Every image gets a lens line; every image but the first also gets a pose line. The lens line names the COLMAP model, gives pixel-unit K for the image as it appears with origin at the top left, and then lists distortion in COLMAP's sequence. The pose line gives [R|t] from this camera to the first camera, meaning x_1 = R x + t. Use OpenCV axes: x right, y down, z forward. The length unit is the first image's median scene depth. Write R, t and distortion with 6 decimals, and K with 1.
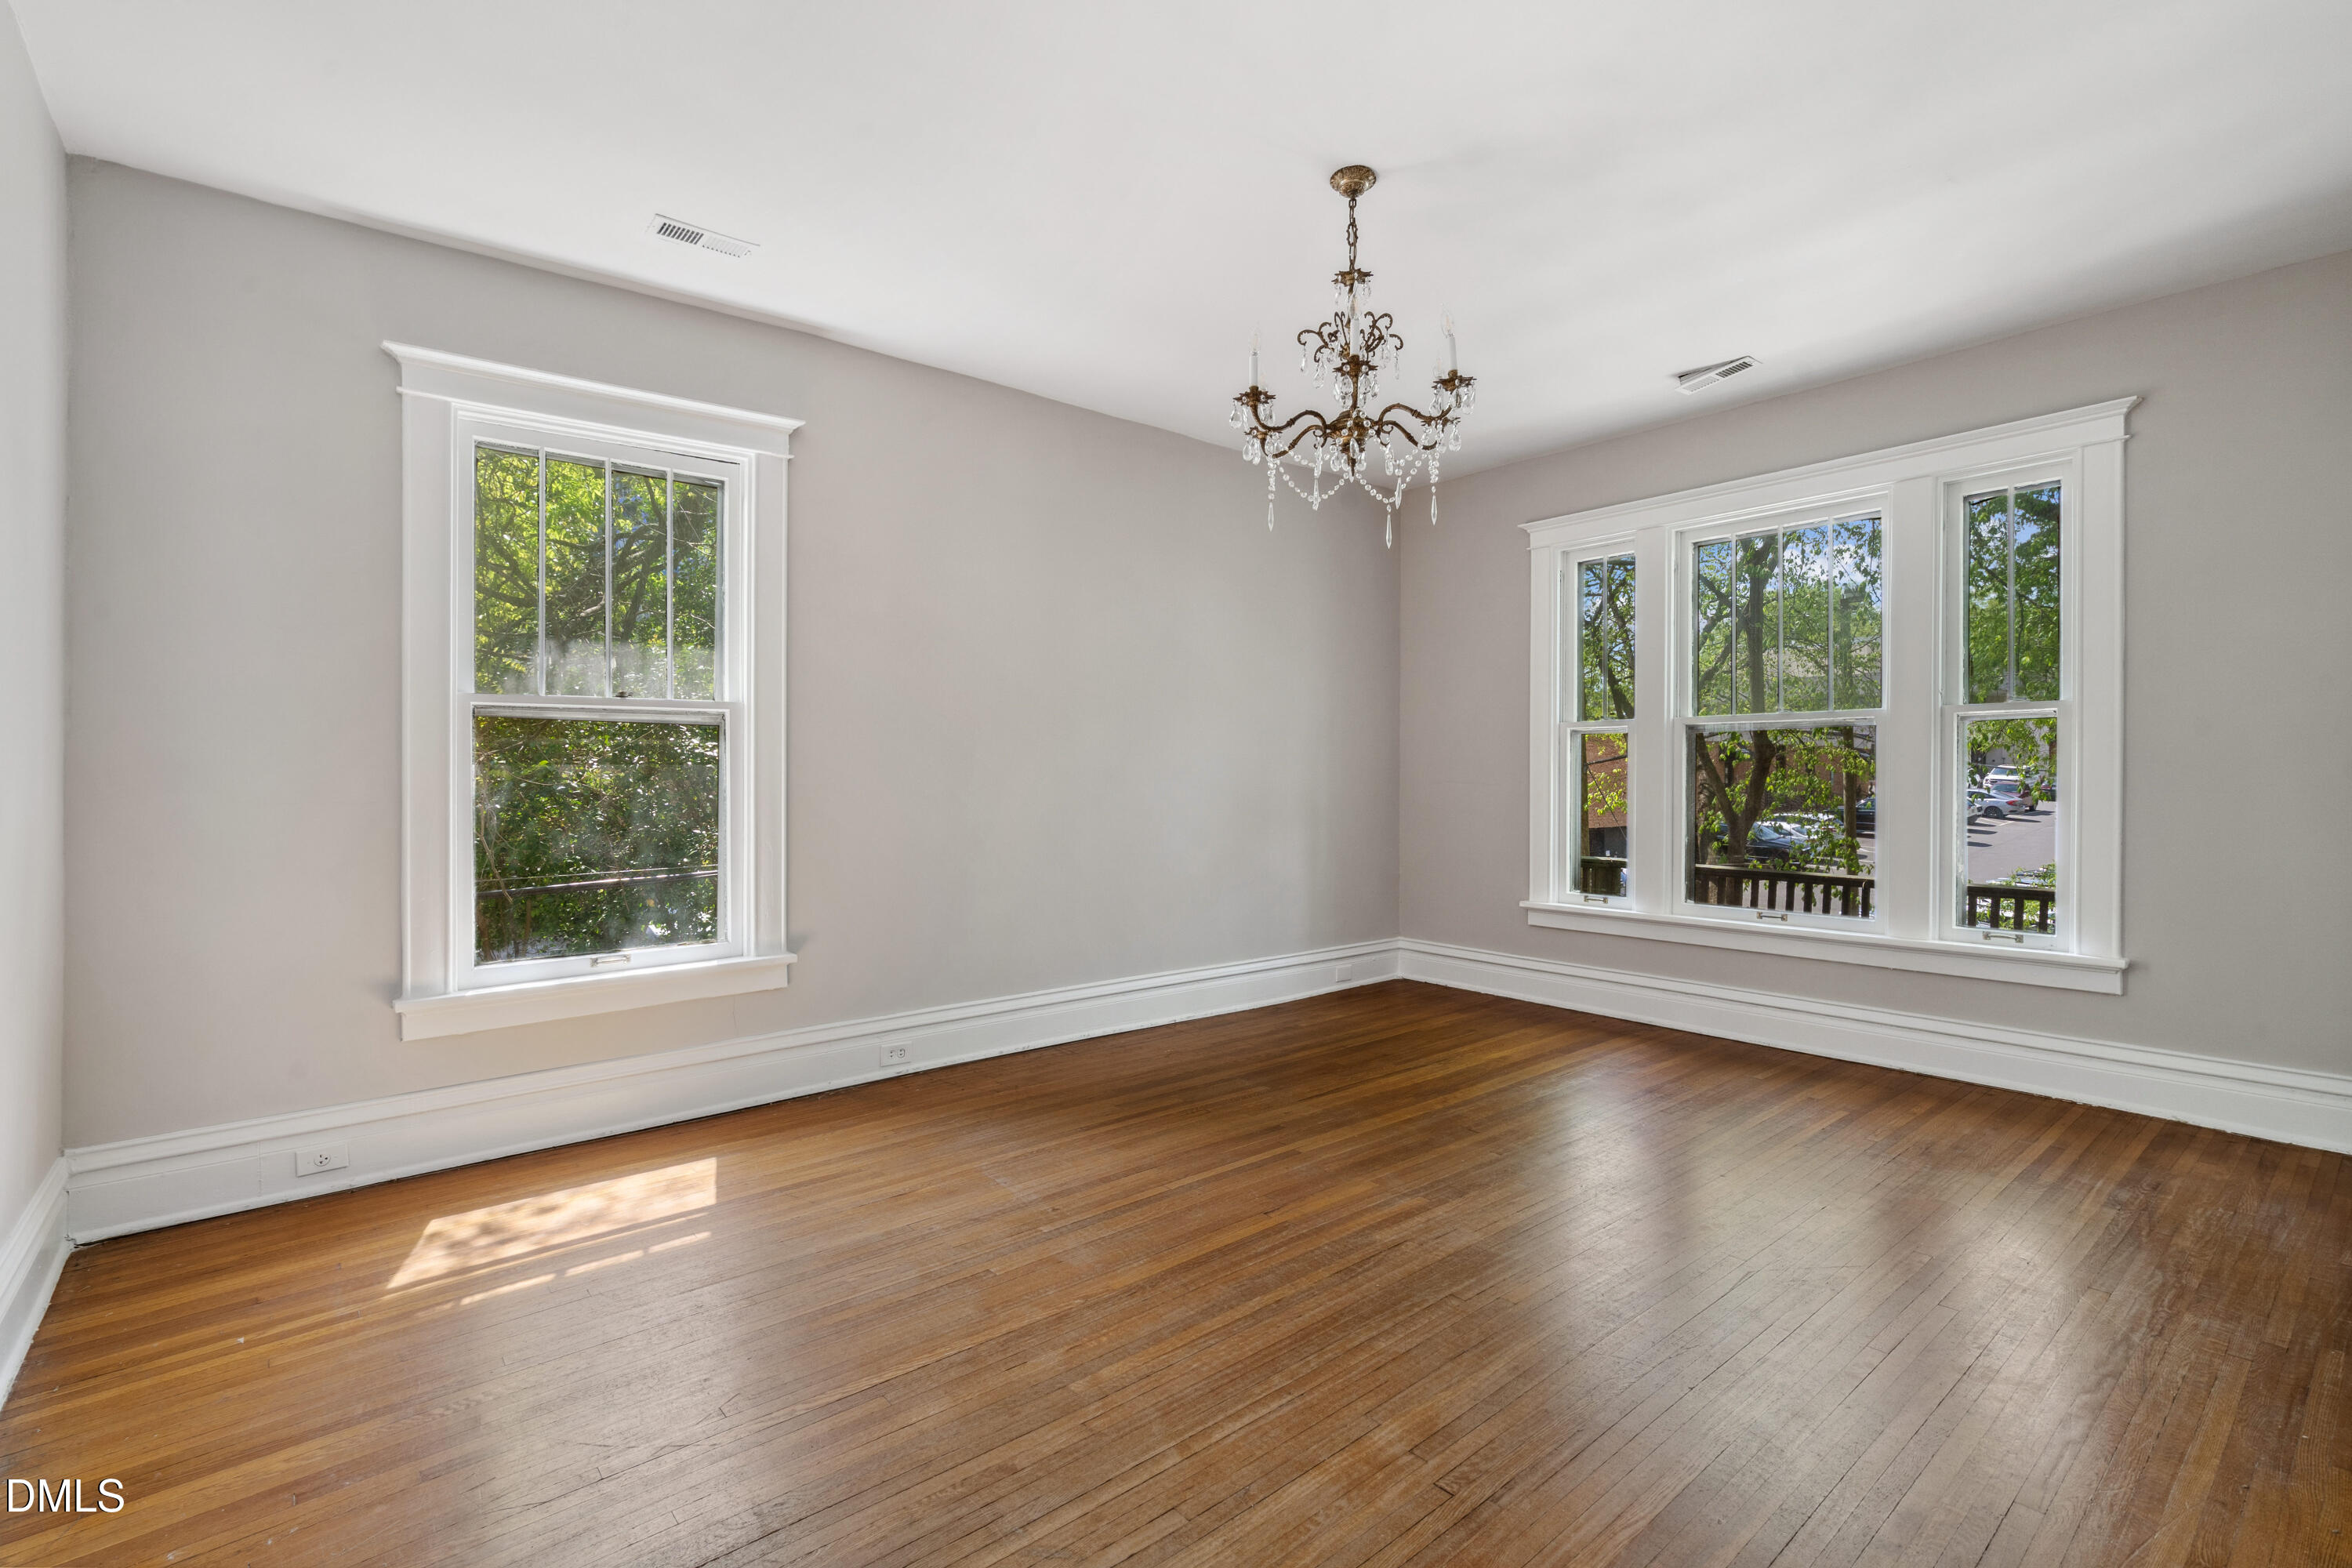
lens RADIAL K [[1072.5, 0, 1180.8], [0, 1072.5, 776.5], [0, 0, 1]] dist [-0.005576, 0.000893]
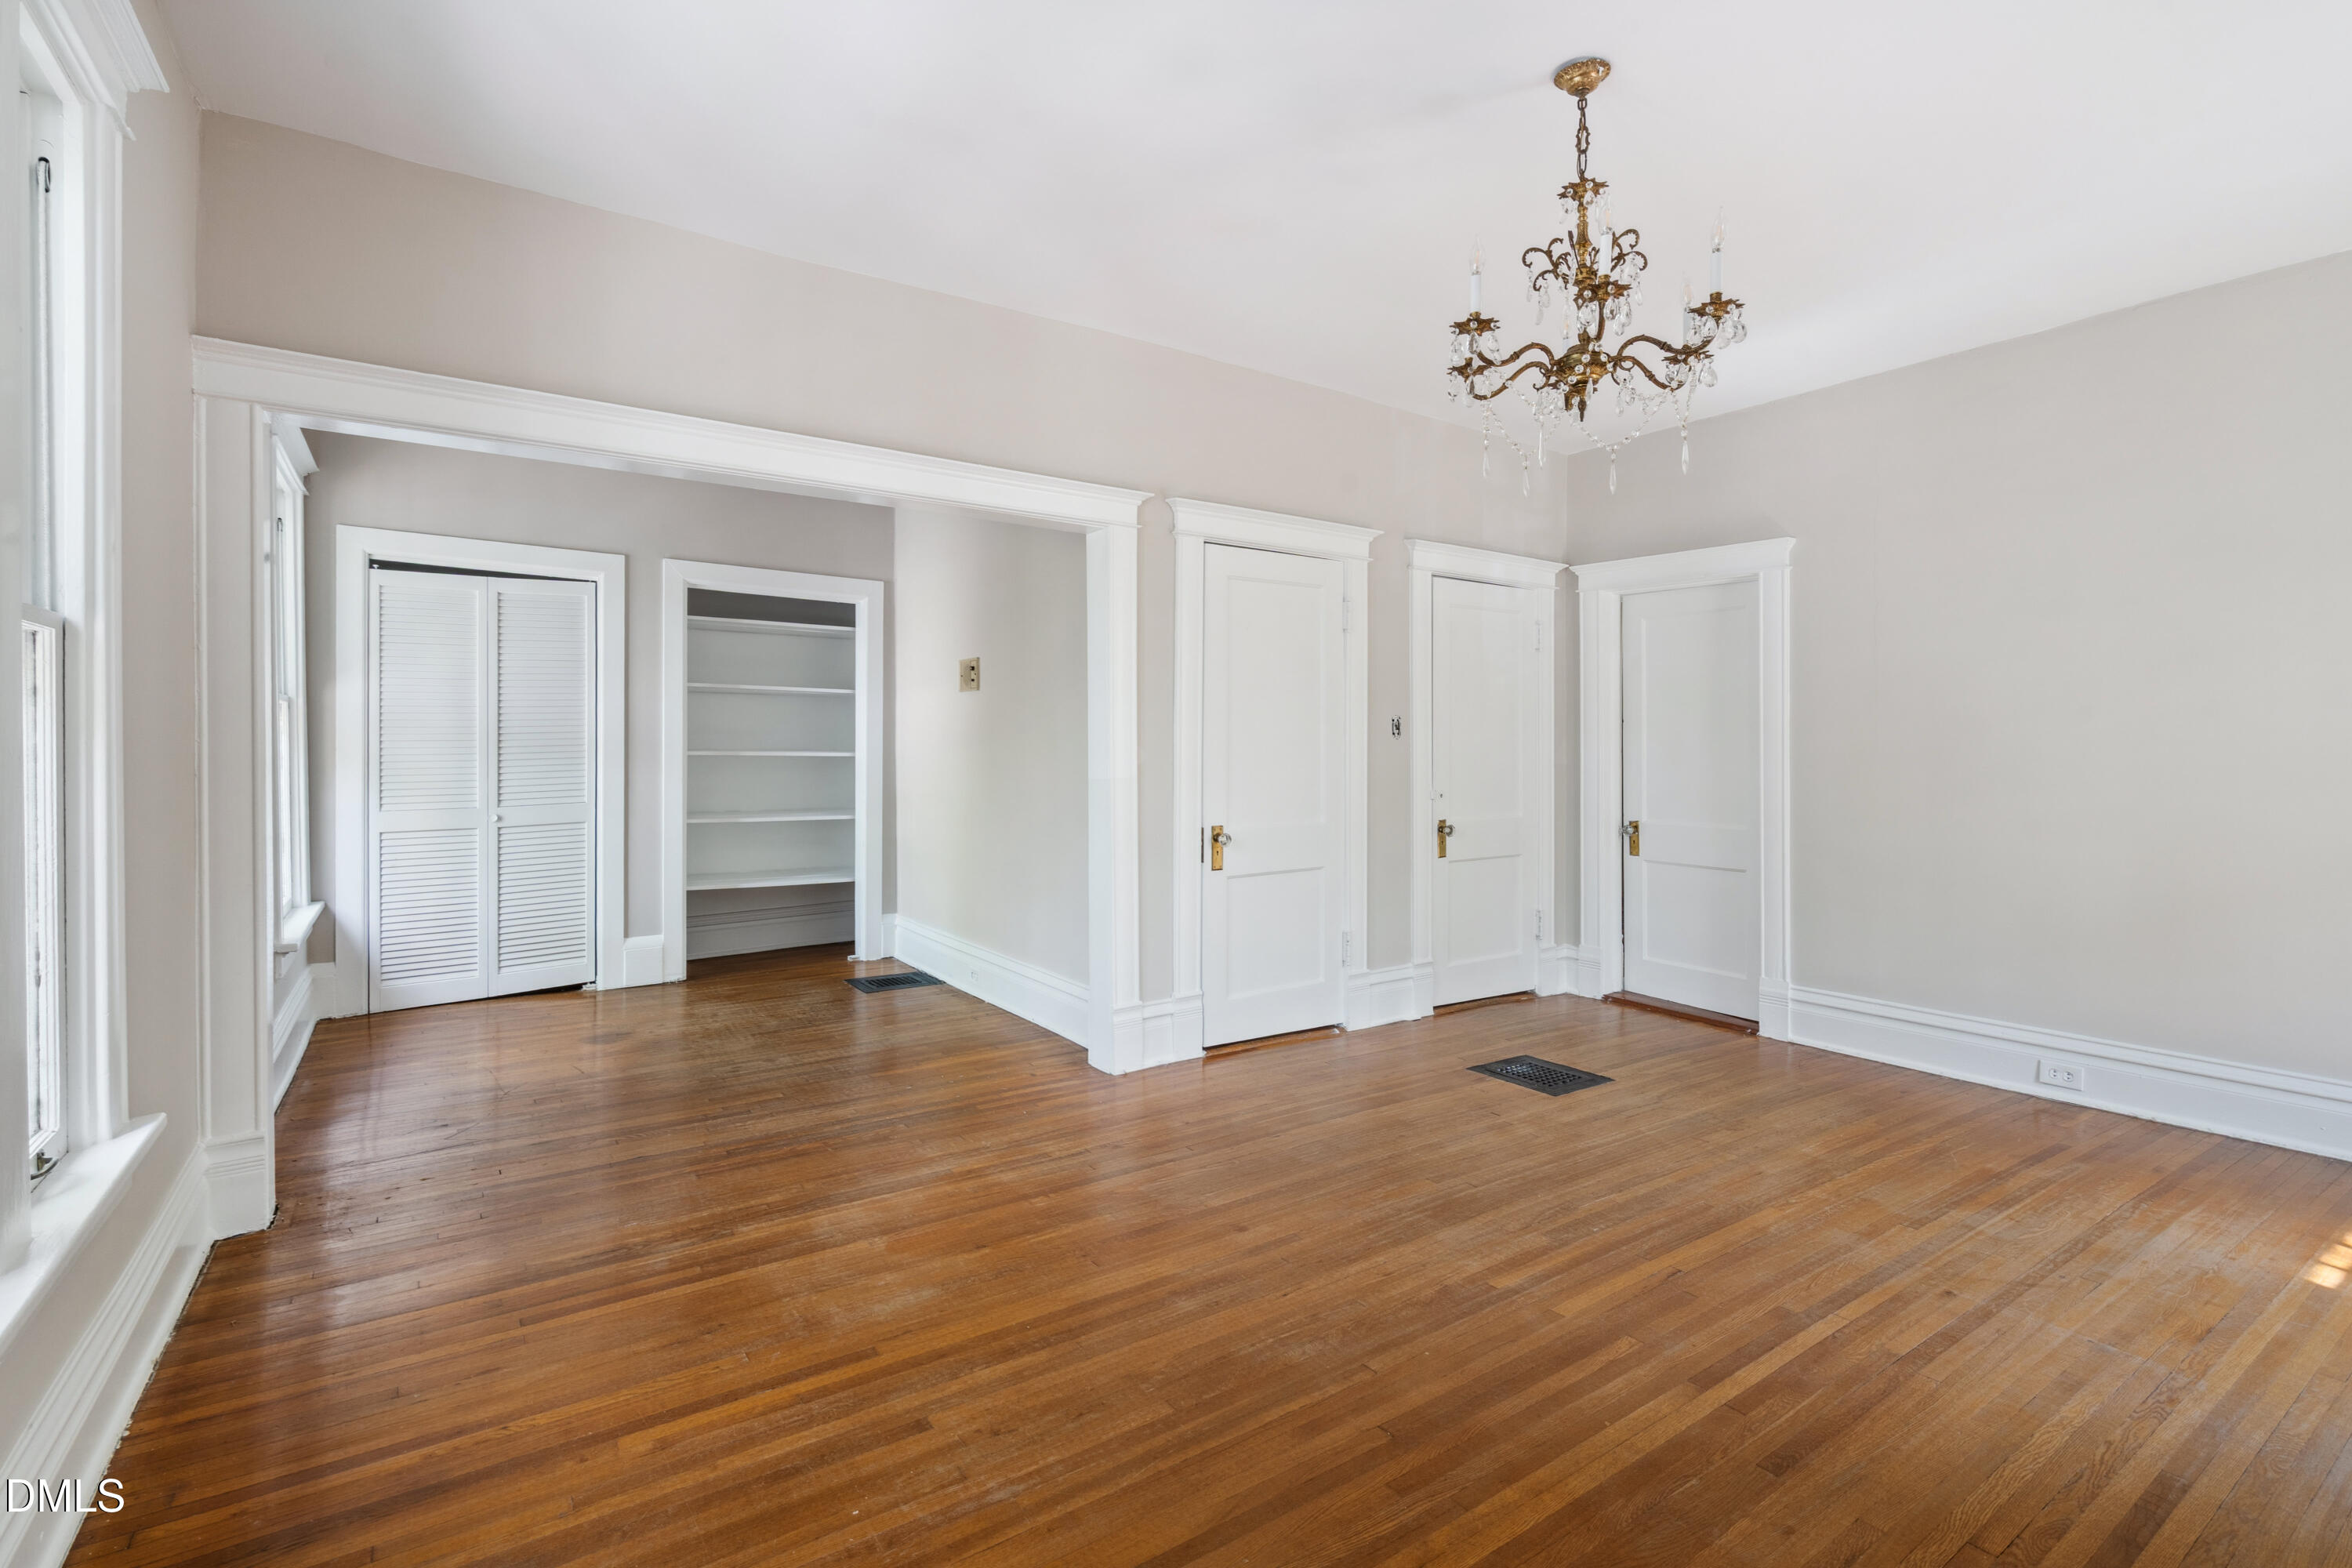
lens RADIAL K [[1072.5, 0, 1174.1], [0, 1072.5, 768.6], [0, 0, 1]] dist [-0.005576, 0.000893]
pose [[-0.994957, 0.001127, 0.100292, 0.393869], [0.002506, 0.999904, 0.013622, -0.013469], [-0.100267, 0.013805, -0.994865, 1.868274]]
